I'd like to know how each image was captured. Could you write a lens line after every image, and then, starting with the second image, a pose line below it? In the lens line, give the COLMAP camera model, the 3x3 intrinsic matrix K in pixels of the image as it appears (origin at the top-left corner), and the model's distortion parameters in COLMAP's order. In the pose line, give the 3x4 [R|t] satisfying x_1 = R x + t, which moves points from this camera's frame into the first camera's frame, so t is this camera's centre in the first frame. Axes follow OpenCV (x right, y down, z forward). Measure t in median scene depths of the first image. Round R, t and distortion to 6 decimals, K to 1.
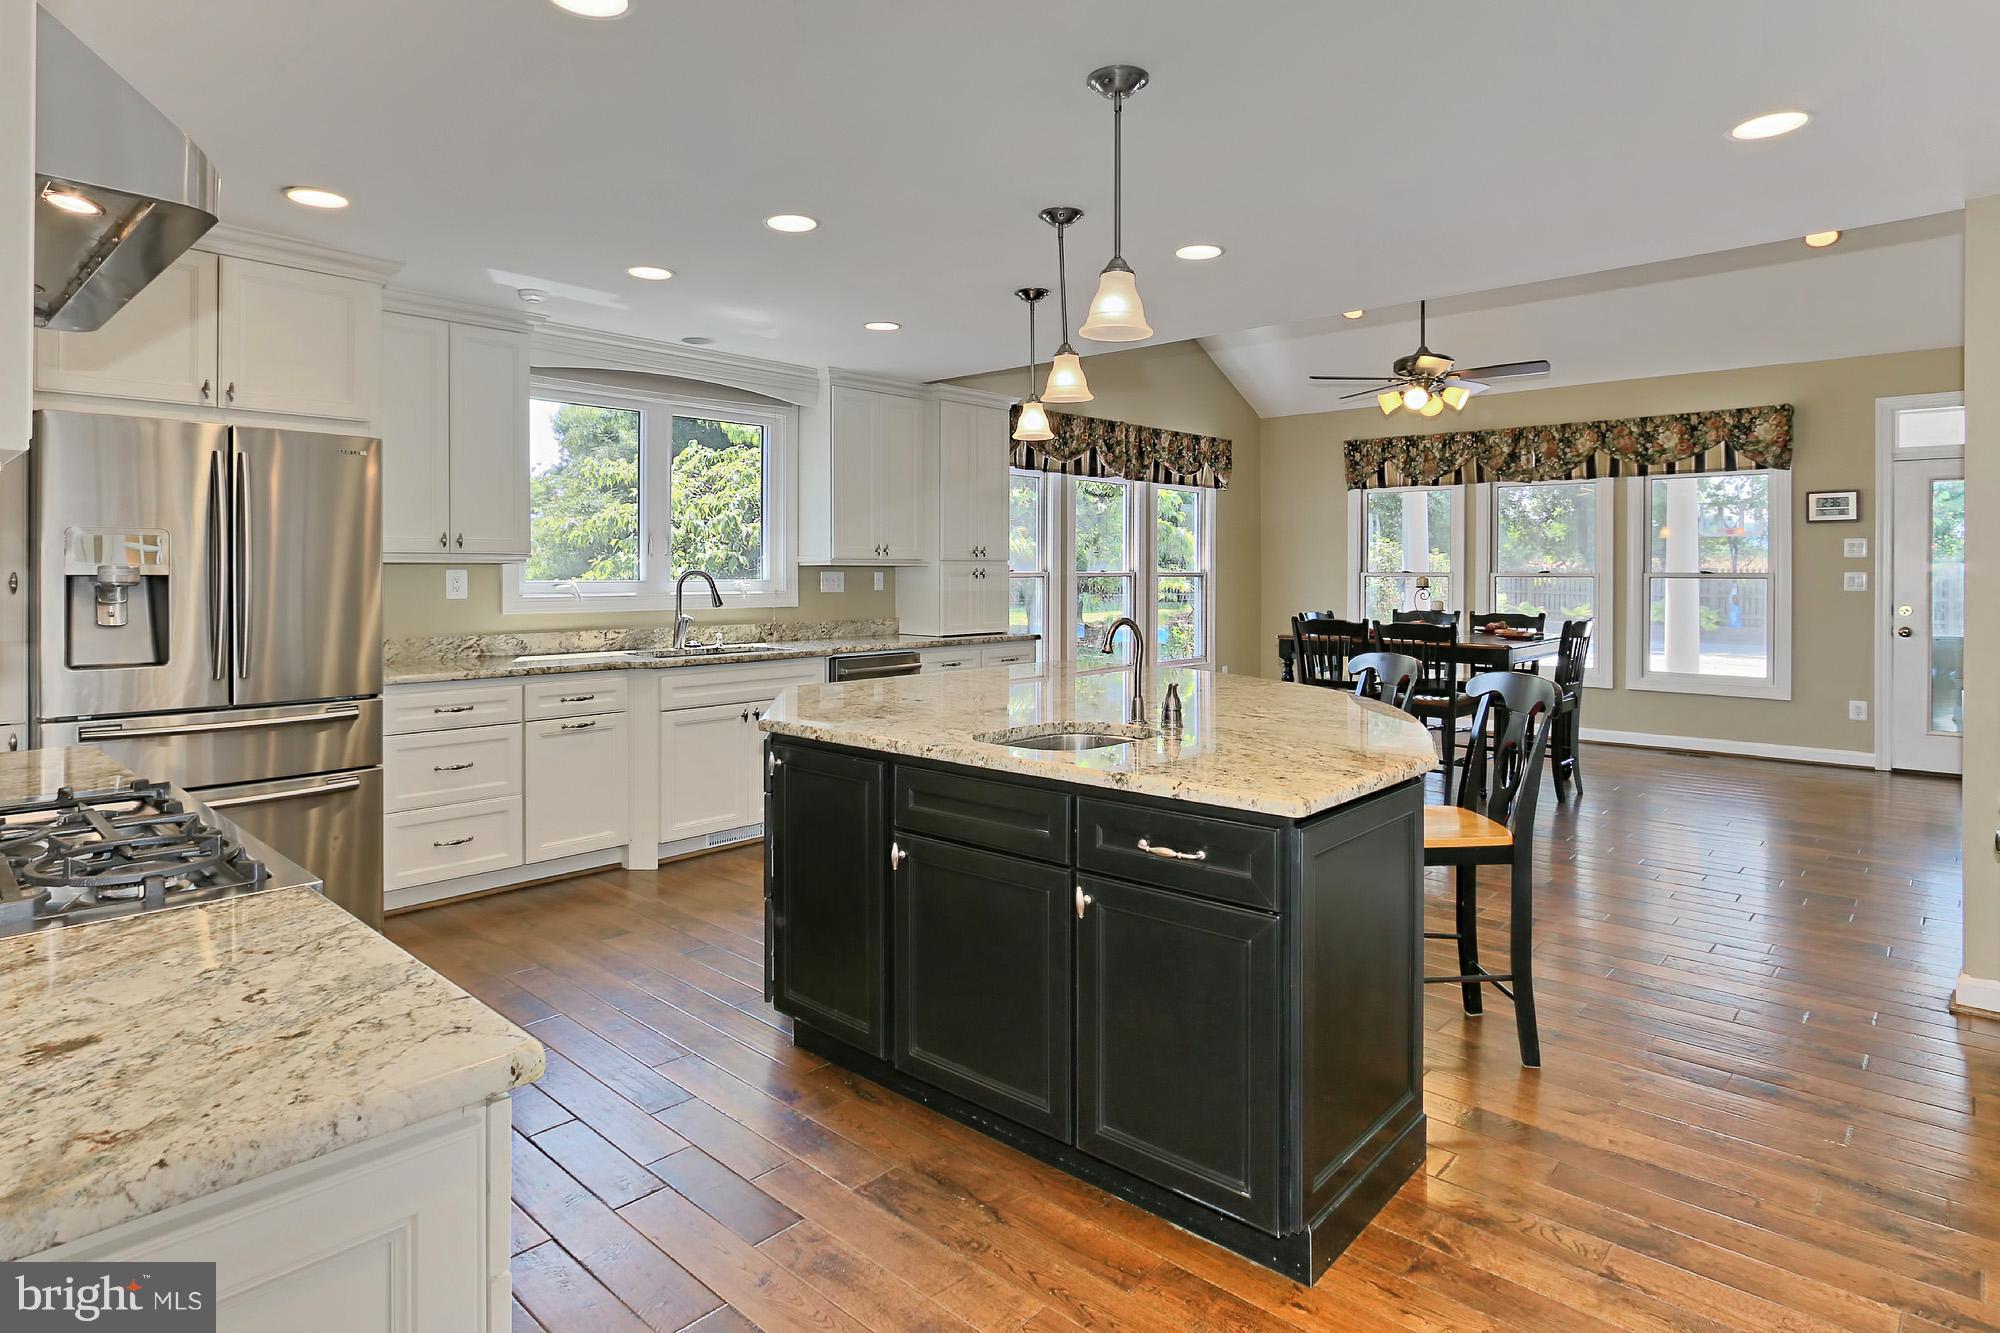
lens RADIAL K [[1034.4, 0, 921.8], [0, 1034.4, 580.6], [0, 0, 1]] dist [-0.021885, 0.000086]
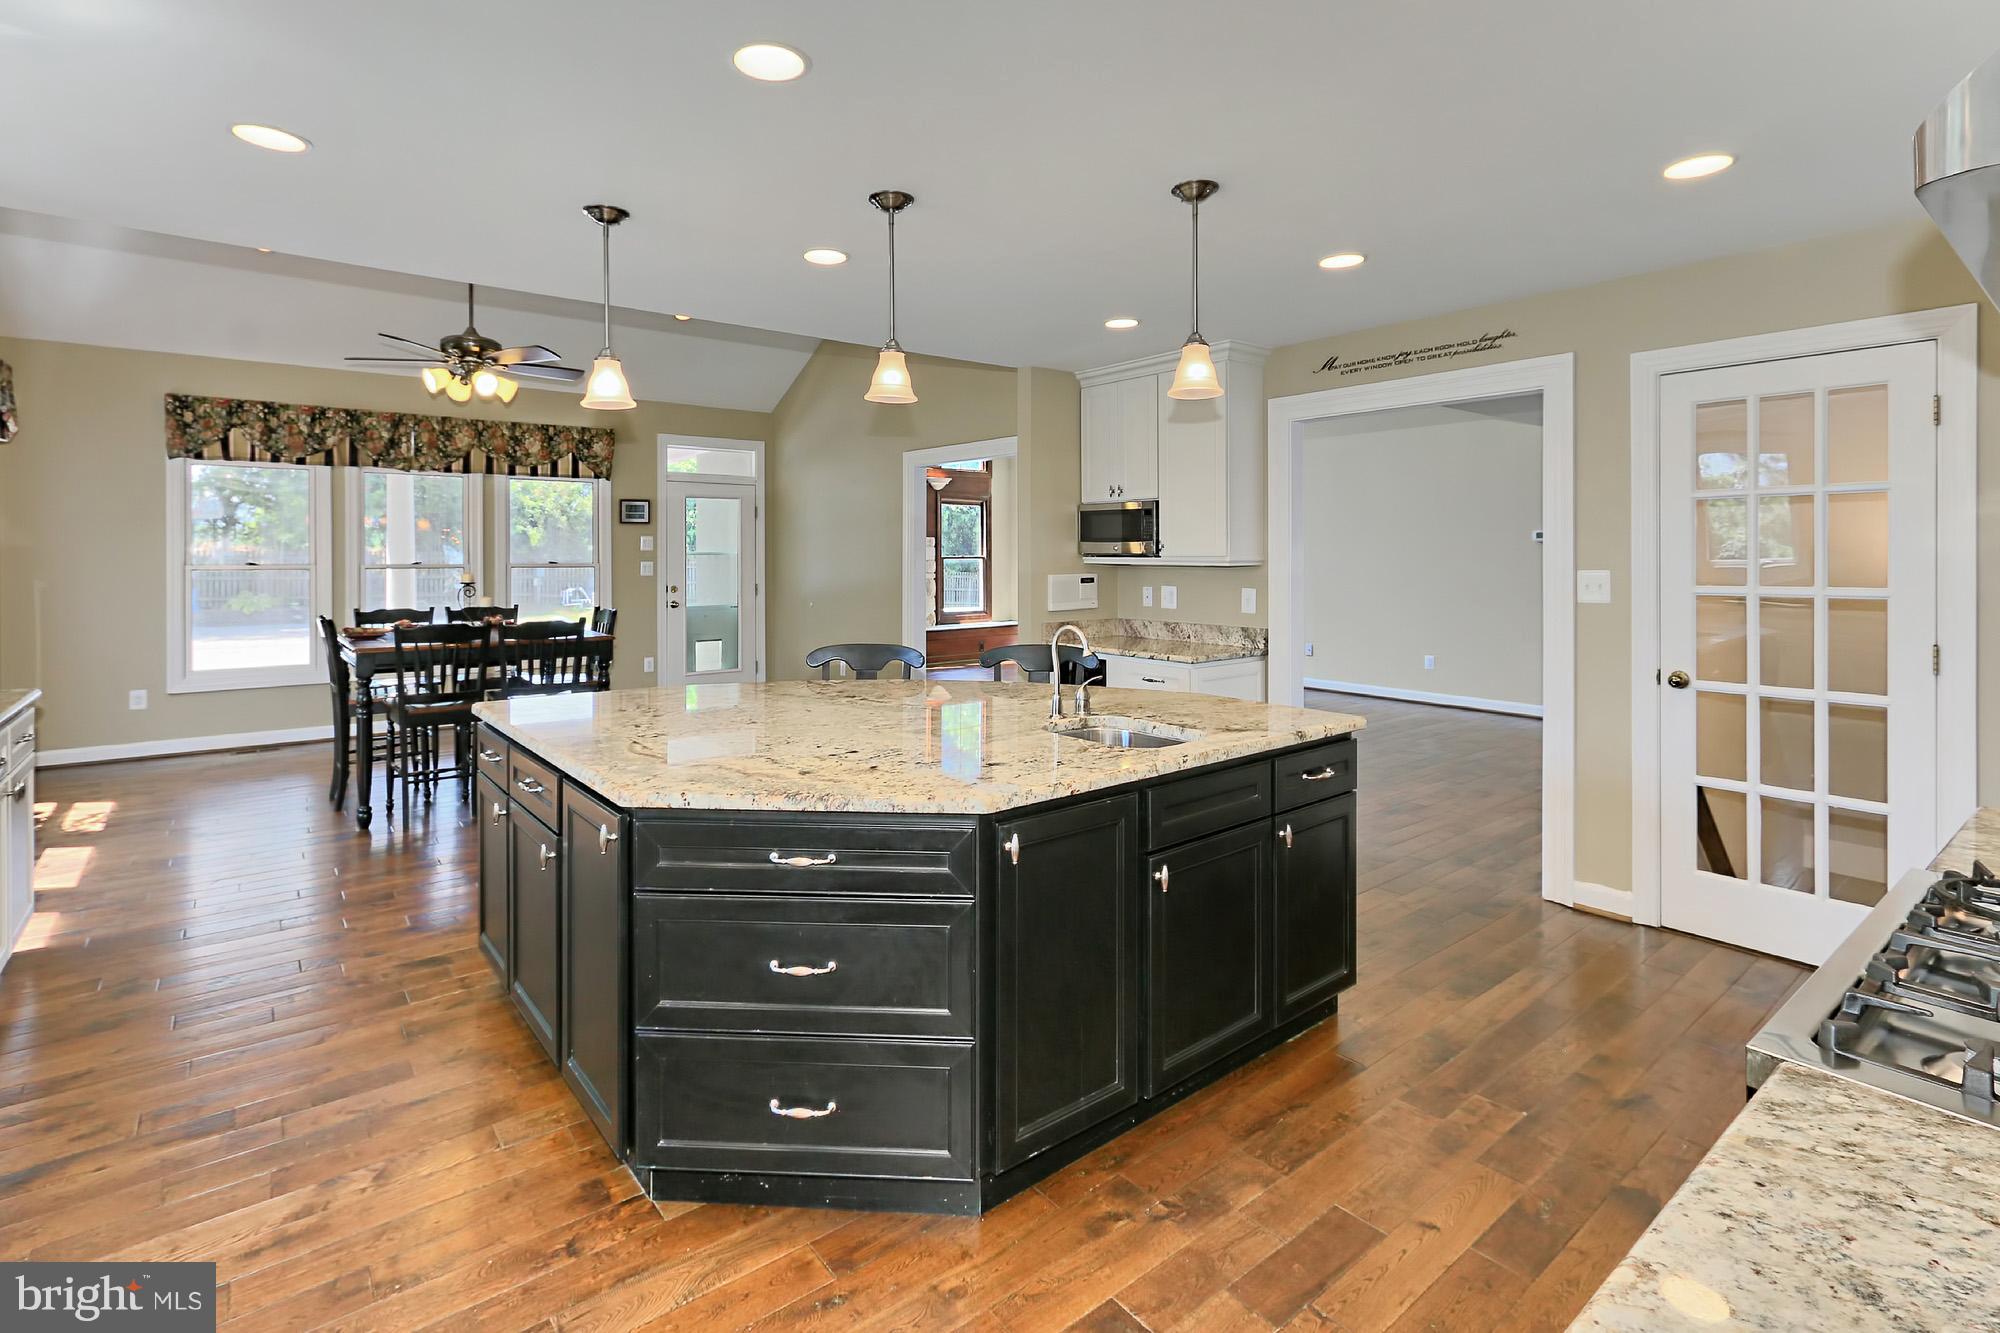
lens RADIAL K [[1003.4, 0, 1020.7], [0, 1003.4, 597.5], [0, 0, 1]] dist [0.001651, 0.000081]
pose [[0.102227, -0.043760, 0.993798, -0.335663], [0.006762, 0.999039, 0.043295, -0.014629], [-0.994738, 0.002294, 0.102425, 0.356958]]
